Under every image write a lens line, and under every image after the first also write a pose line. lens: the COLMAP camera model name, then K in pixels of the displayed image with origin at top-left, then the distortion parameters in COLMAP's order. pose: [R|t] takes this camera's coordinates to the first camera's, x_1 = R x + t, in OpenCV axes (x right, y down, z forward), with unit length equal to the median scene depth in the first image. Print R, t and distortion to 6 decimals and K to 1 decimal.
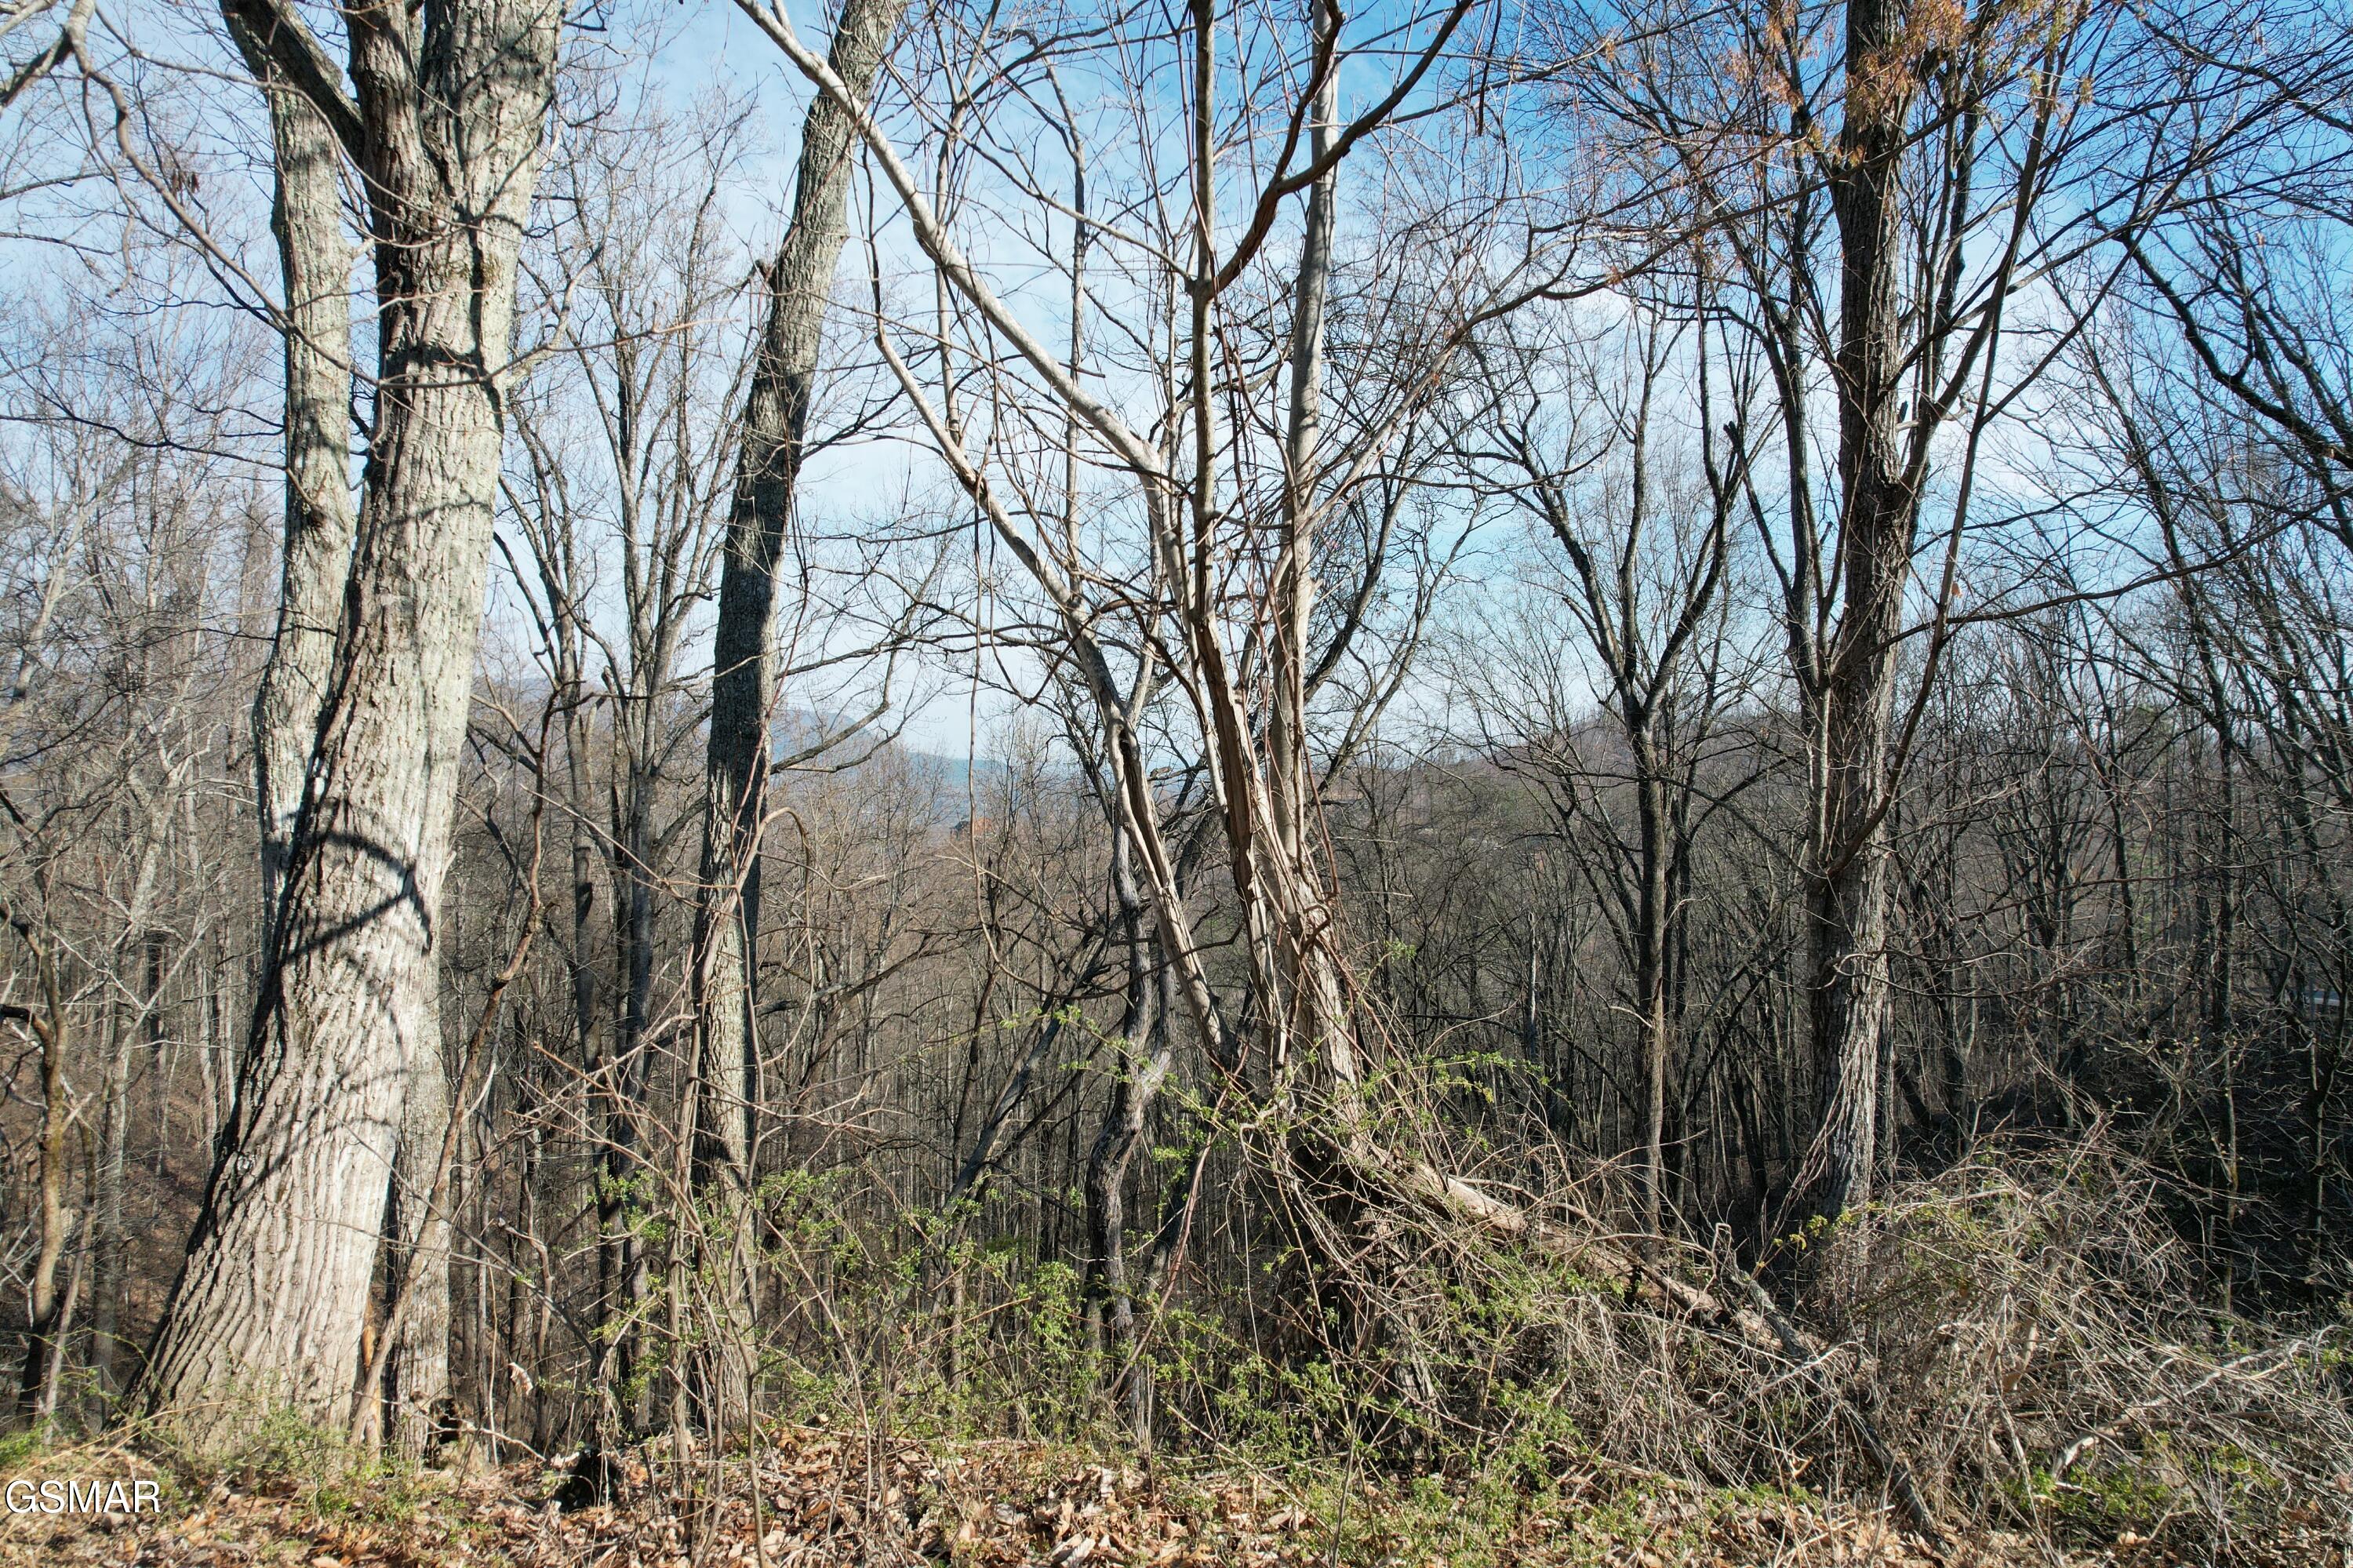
lens RADIAL K [[1502.2, 0, 1170.7], [0, 1502.2, 788.7], [0, 0, 1]] dist [-0.077904, 0.064088]
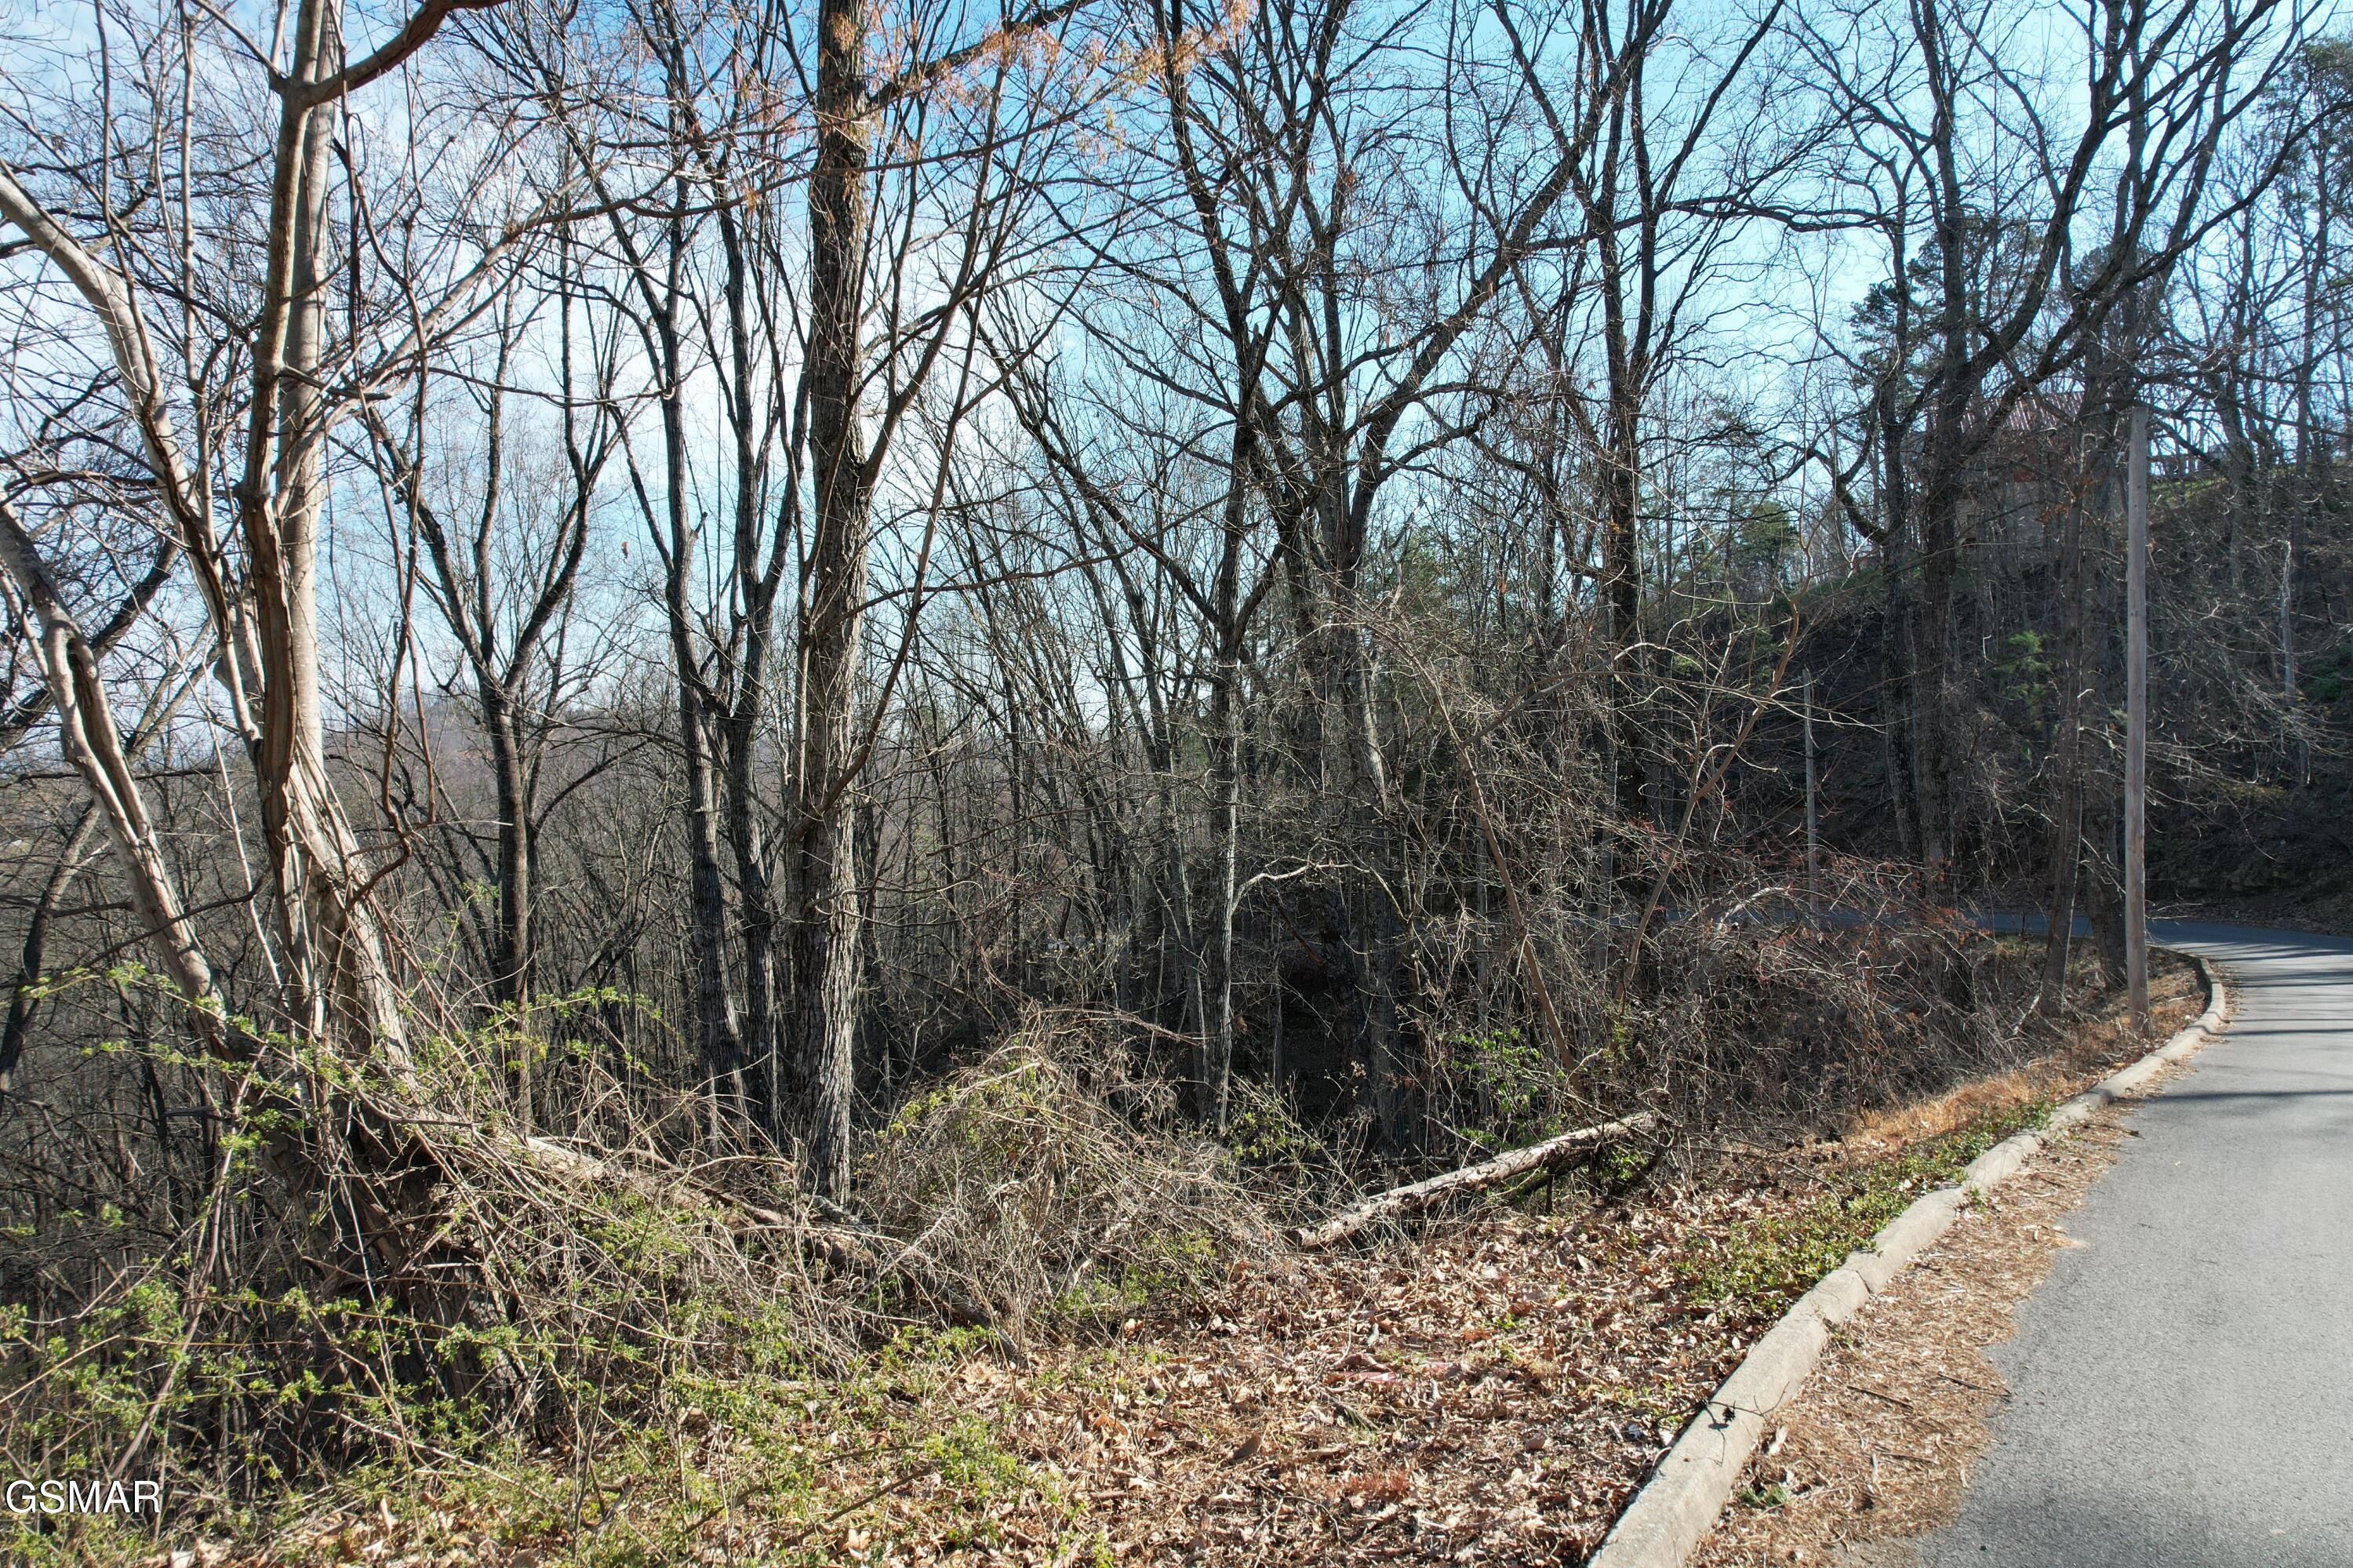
lens RADIAL K [[1502.2, 0, 1169.3], [0, 1502.2, 802.5], [0, 0, 1]] dist [-0.077904, 0.064088]
pose [[0.738760, -0.017903, 0.673731, -0.139118], [0.007123, 0.999799, 0.018757, 0.038847], [-0.673931, -0.009058, 0.738739, 0.050349]]
